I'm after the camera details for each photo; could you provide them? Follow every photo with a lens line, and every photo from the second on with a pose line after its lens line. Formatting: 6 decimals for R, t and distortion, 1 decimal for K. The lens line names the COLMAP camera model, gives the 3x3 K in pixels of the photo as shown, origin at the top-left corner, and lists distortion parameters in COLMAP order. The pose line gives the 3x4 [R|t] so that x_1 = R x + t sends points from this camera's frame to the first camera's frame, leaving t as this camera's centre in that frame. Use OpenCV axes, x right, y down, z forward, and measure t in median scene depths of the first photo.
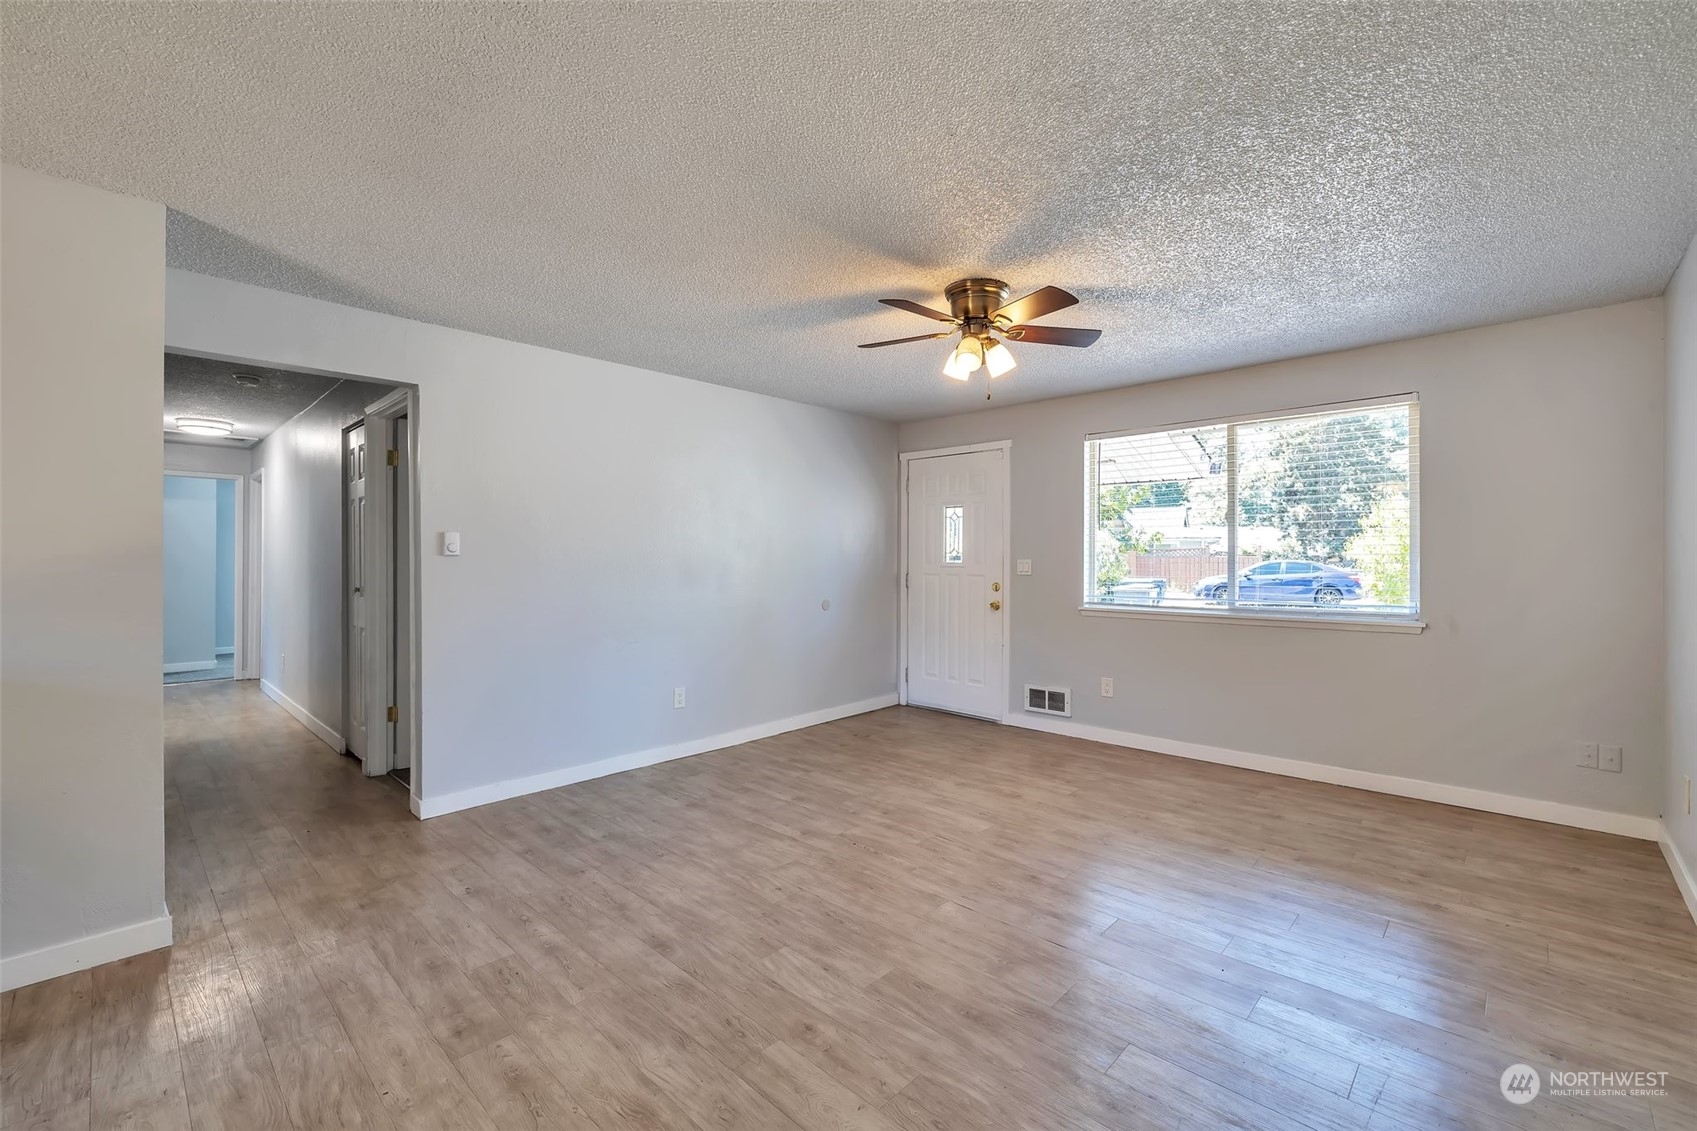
lens RADIAL K [[713.7, 0, 847.8], [0, 713.7, 558.6], [0, 0, 1]] dist [-0.000384, 0.000331]
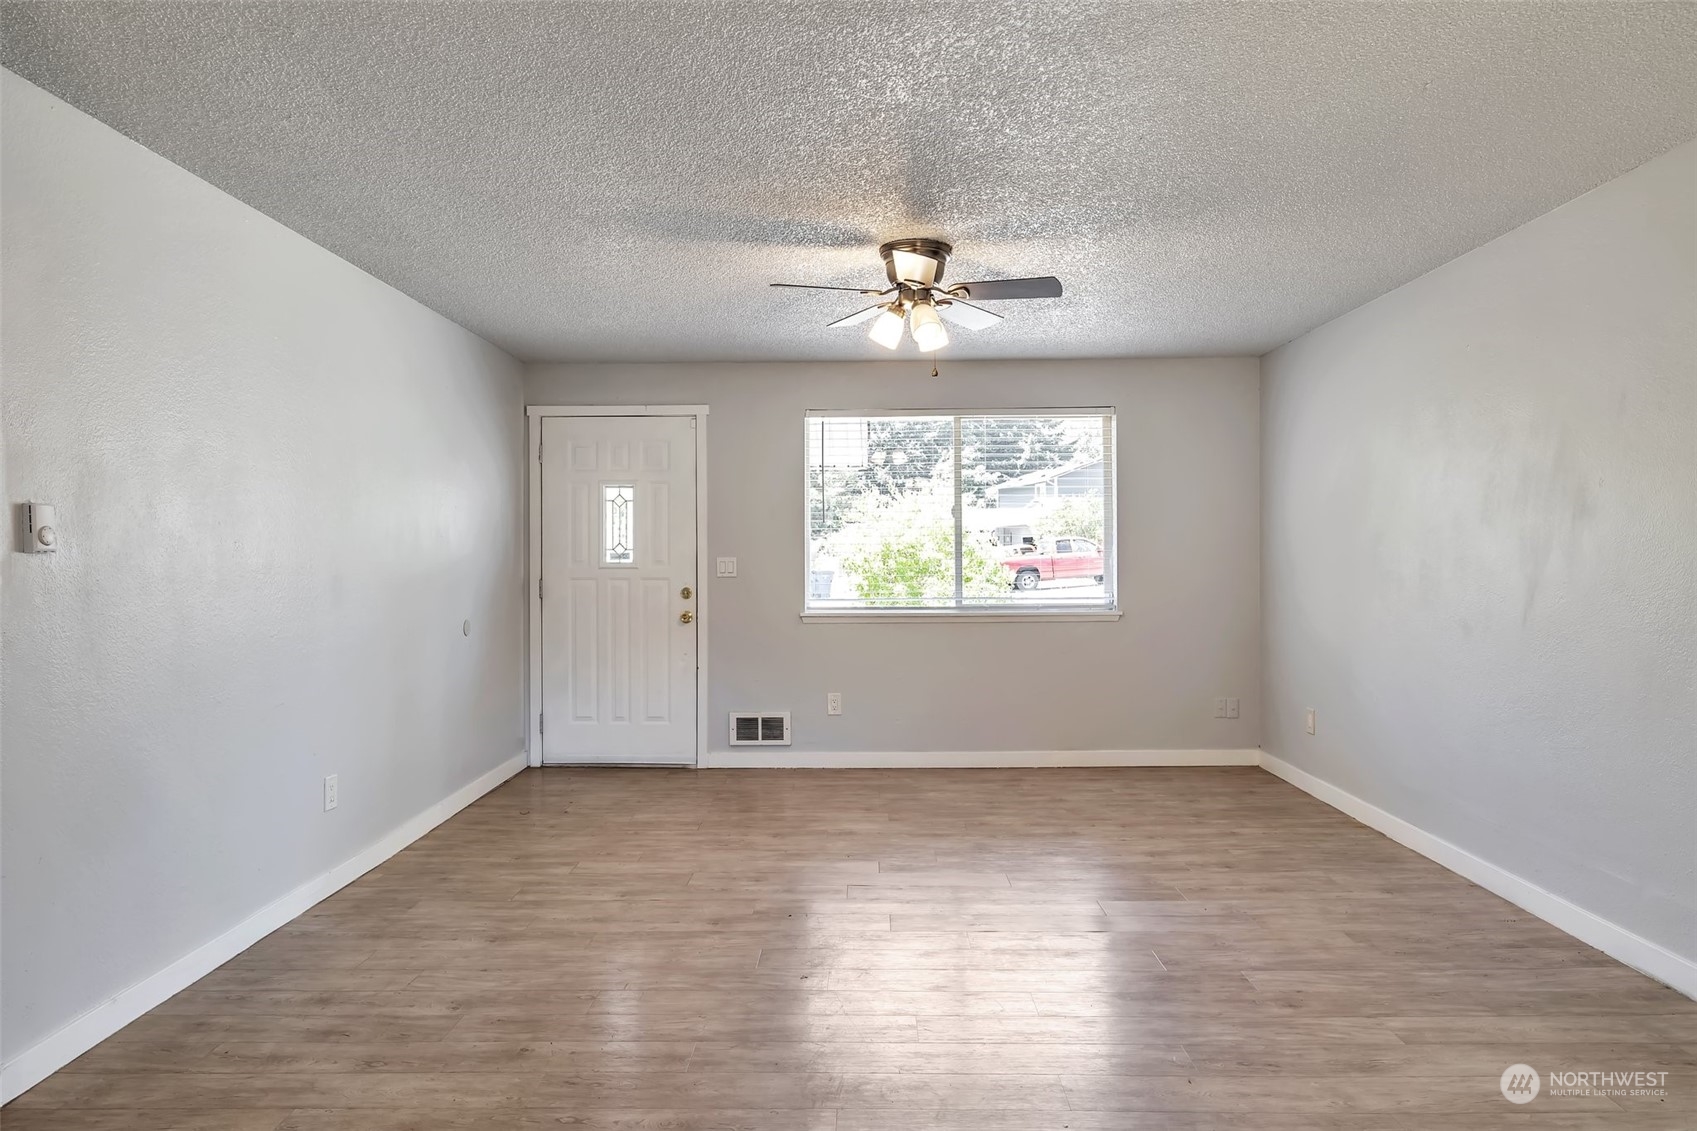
lens RADIAL K [[1002.7, 0, 848.5], [0, 1002.7, 565.5], [0, 0, 1]] dist [-0.001513, -0.000093]
pose [[0.737590, -0.010053, 0.675174, -0.588994], [0.005113, 0.999944, 0.009302, 0.000676], [-0.675230, -0.003409, 0.737600, 0.116182]]
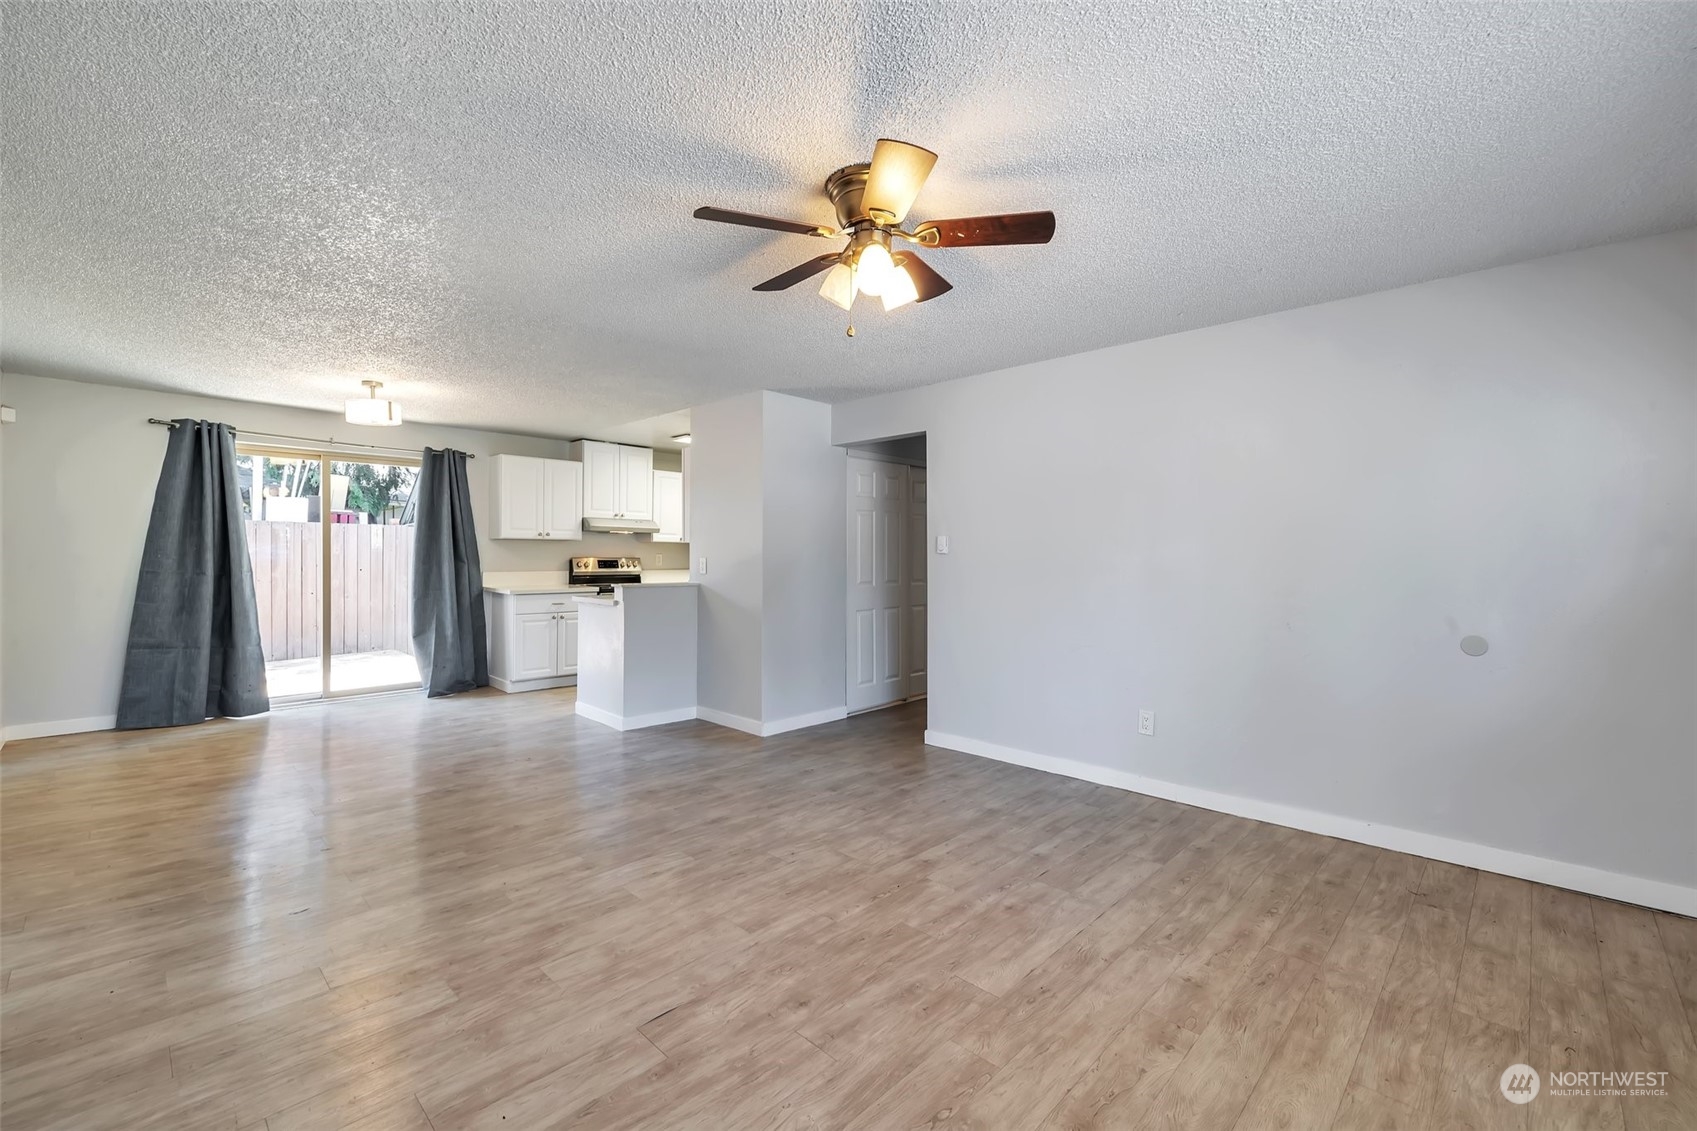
lens RADIAL K [[713.7, 0, 847.8], [0, 713.7, 558.6], [0, 0, 1]] dist [-0.000384, 0.000331]
pose [[-0.009892, 0.004981, -0.999939, 0.744750], [-0.003877, 0.999980, 0.005020, -0.000820], [0.999944, 0.003926, -0.009873, 0.807203]]
